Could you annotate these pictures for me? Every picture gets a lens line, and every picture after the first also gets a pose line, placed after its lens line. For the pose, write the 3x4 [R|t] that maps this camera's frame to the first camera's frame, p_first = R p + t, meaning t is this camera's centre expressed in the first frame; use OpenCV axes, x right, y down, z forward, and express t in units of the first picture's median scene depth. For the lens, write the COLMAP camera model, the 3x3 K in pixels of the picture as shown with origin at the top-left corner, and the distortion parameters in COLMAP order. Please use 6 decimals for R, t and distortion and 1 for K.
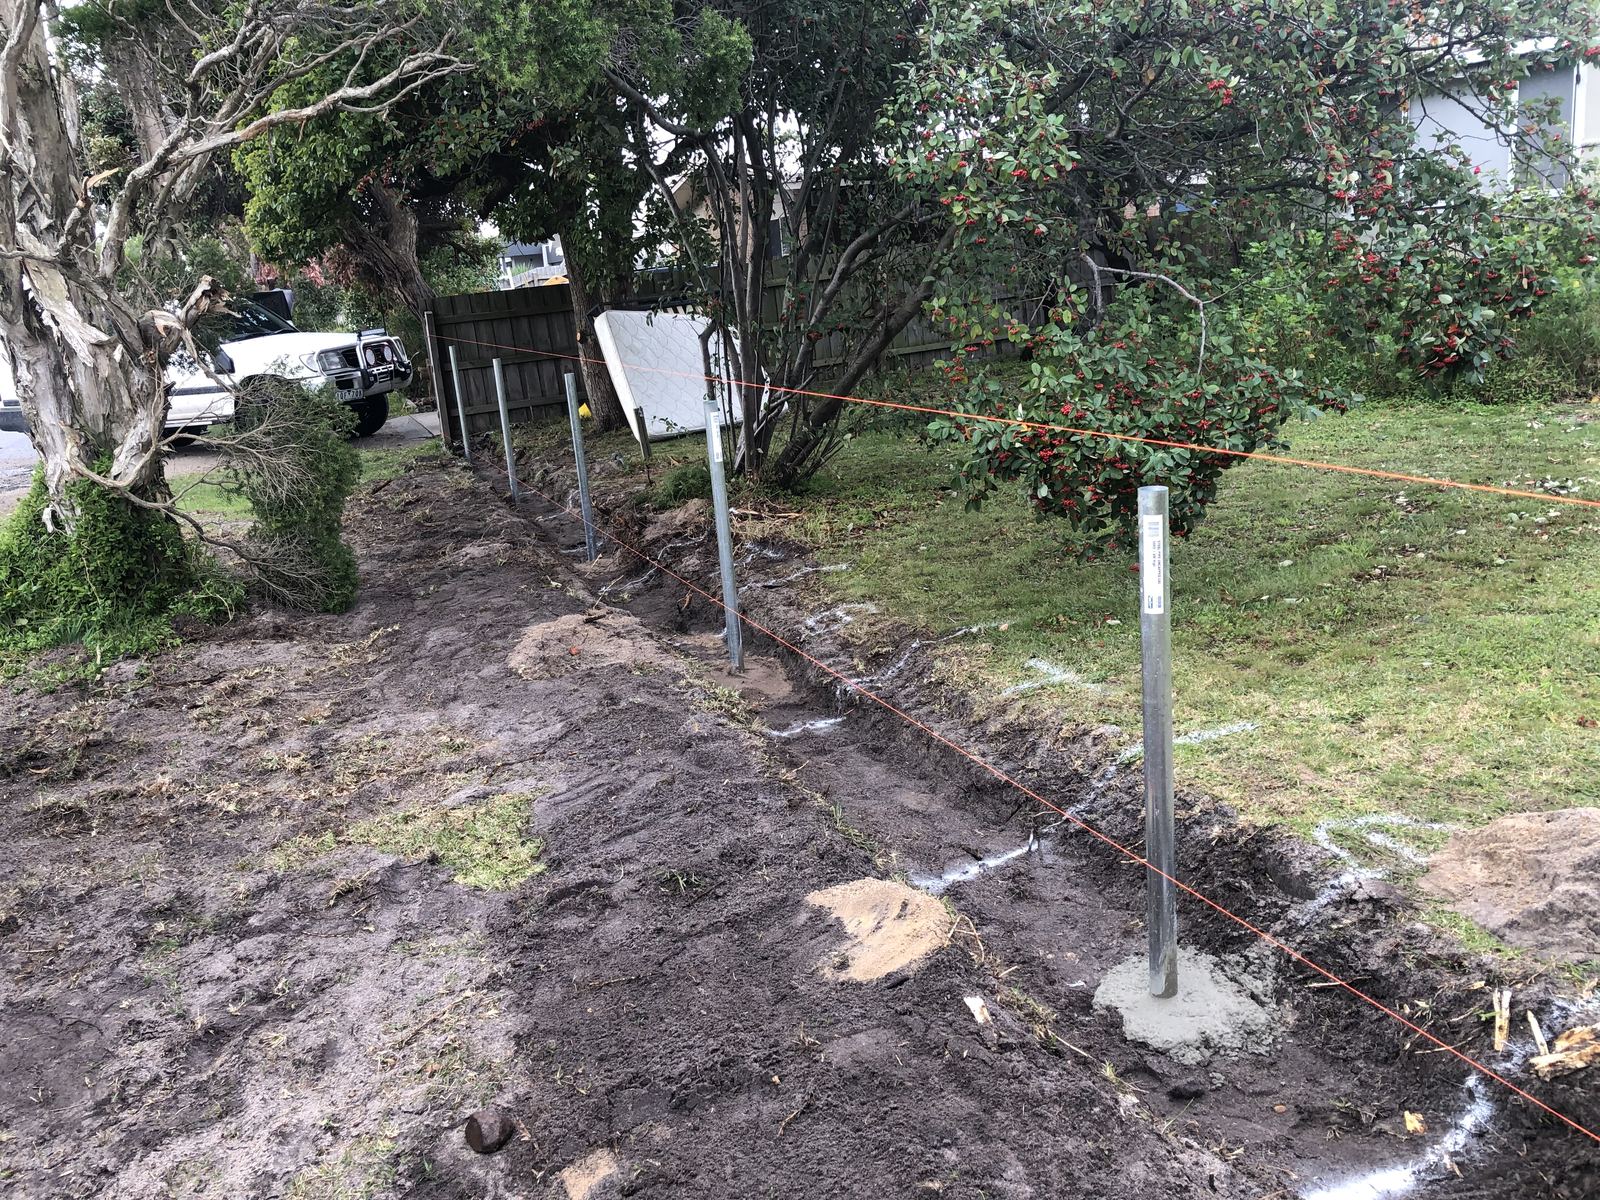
lens RADIAL K [[1225.1, 0, 799.4], [0, 1225.1, 570.2], [0, 0, 1]] dist [0.010540, 0.002361]
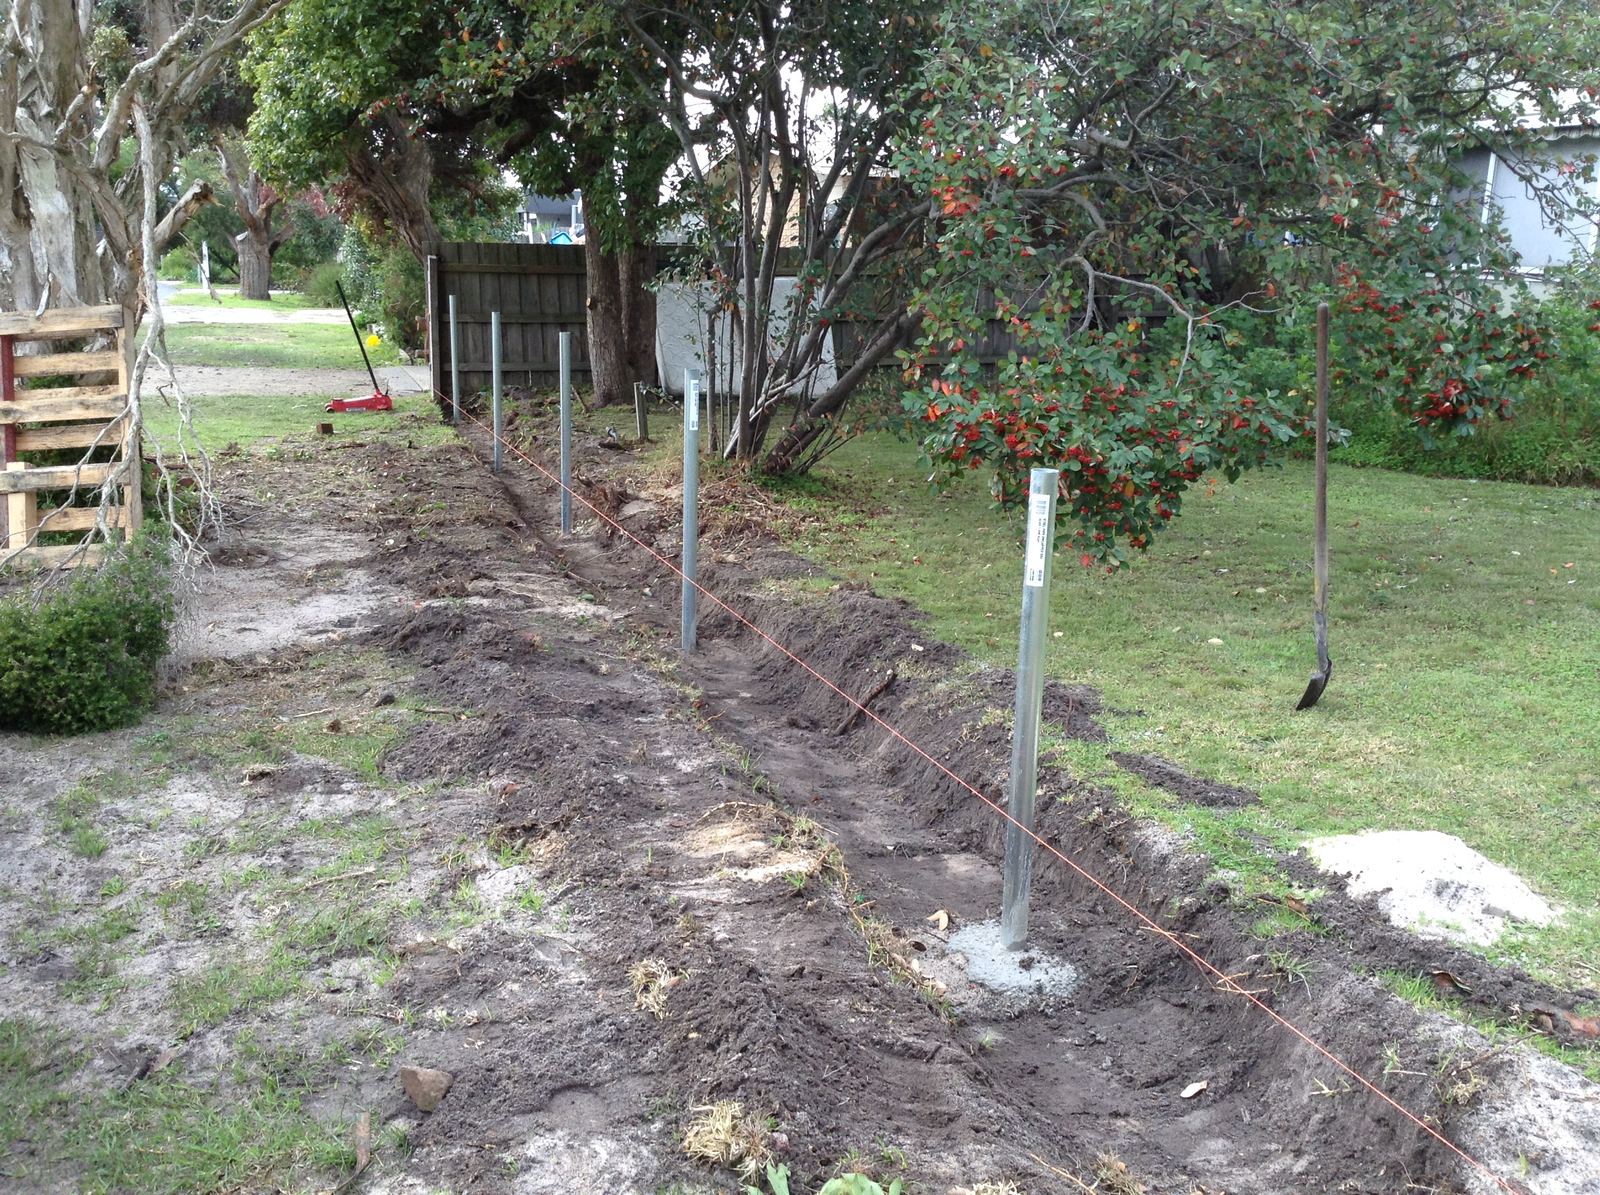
lens RADIAL K [[1375.3, 0, 799.3], [0, 1375.3, 599.0], [0, 0, 1]] dist [0.099347, -0.135257]
pose [[0.992689, 0.119251, -0.018653, 0.045525], [-0.119336, 0.992848, -0.003545, 0.032635], [0.018097, 0.005745, 0.999820, -0.089797]]
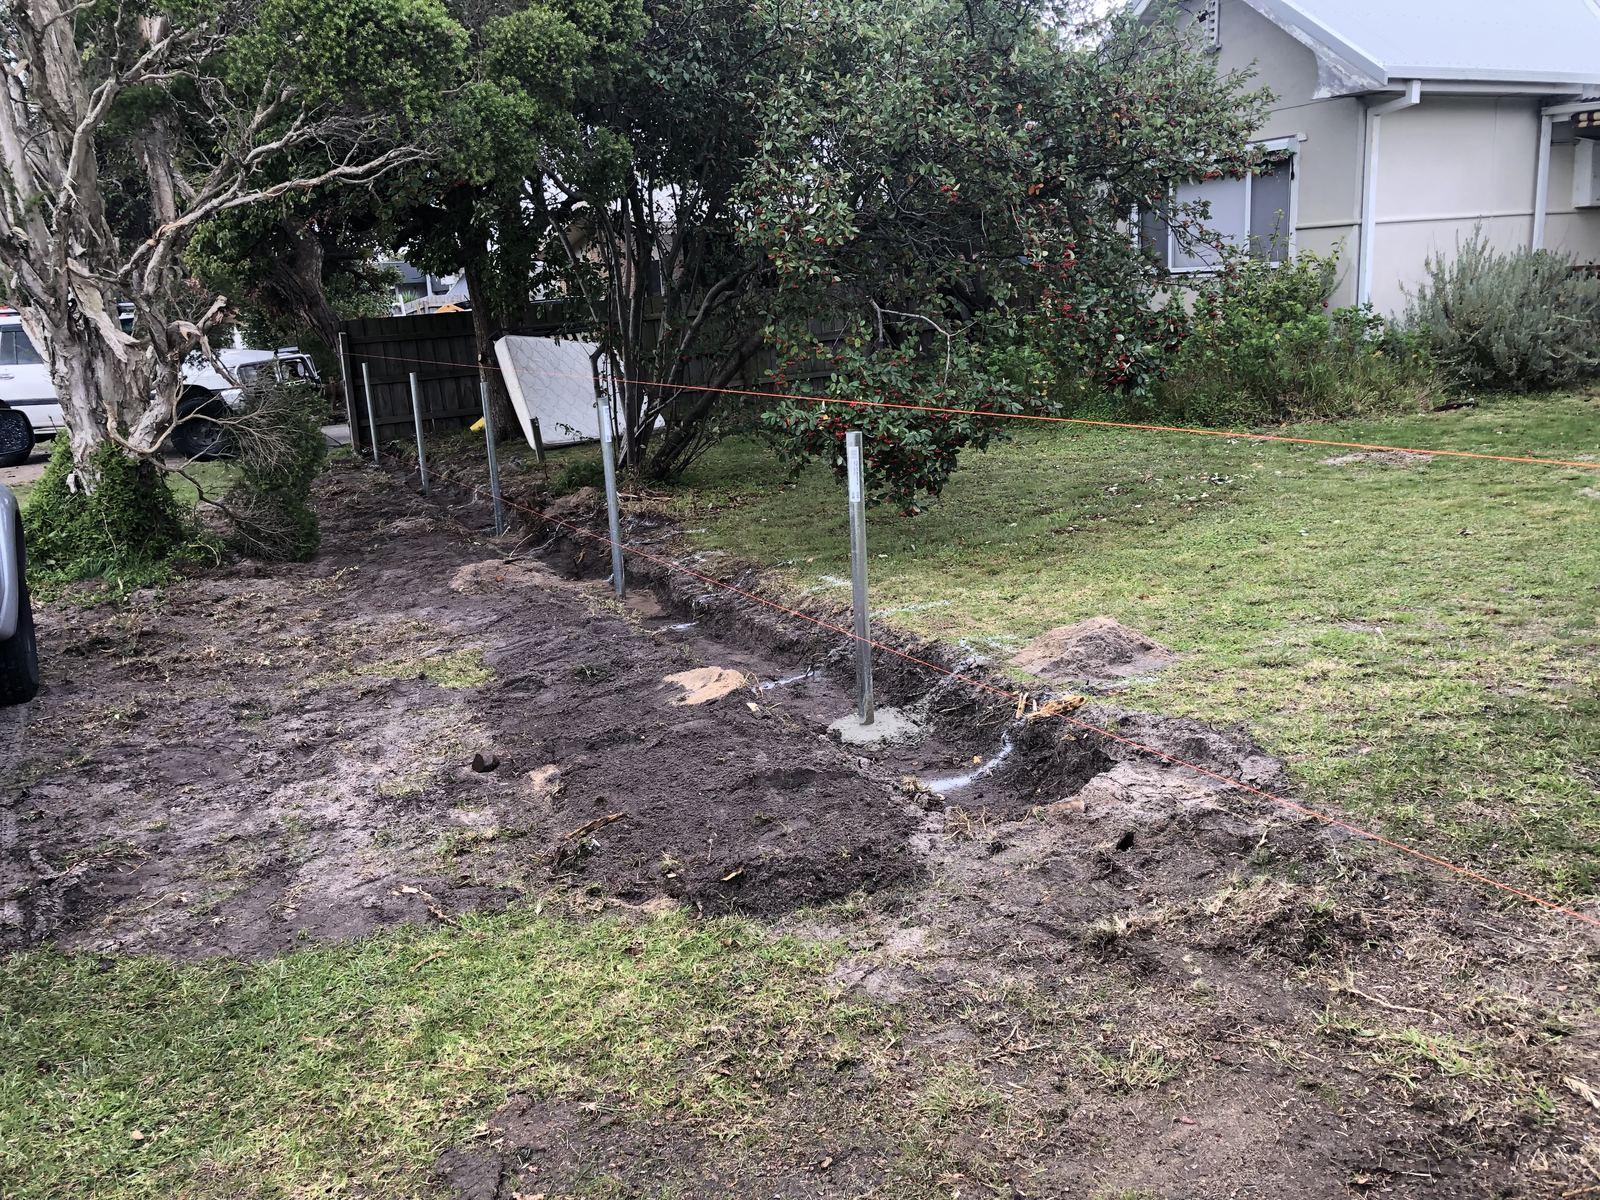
lens RADIAL K [[1322.4, 0, 781.7], [0, 1322.4, 594.3], [0, 0, 1]] dist [0.031548, -0.016048]
pose [[0.997059, 0.014098, 0.075328, 0.015093], [-0.012145, 0.999579, -0.026332, 0.092560], [-0.075668, 0.025339, 0.996811, -0.385029]]
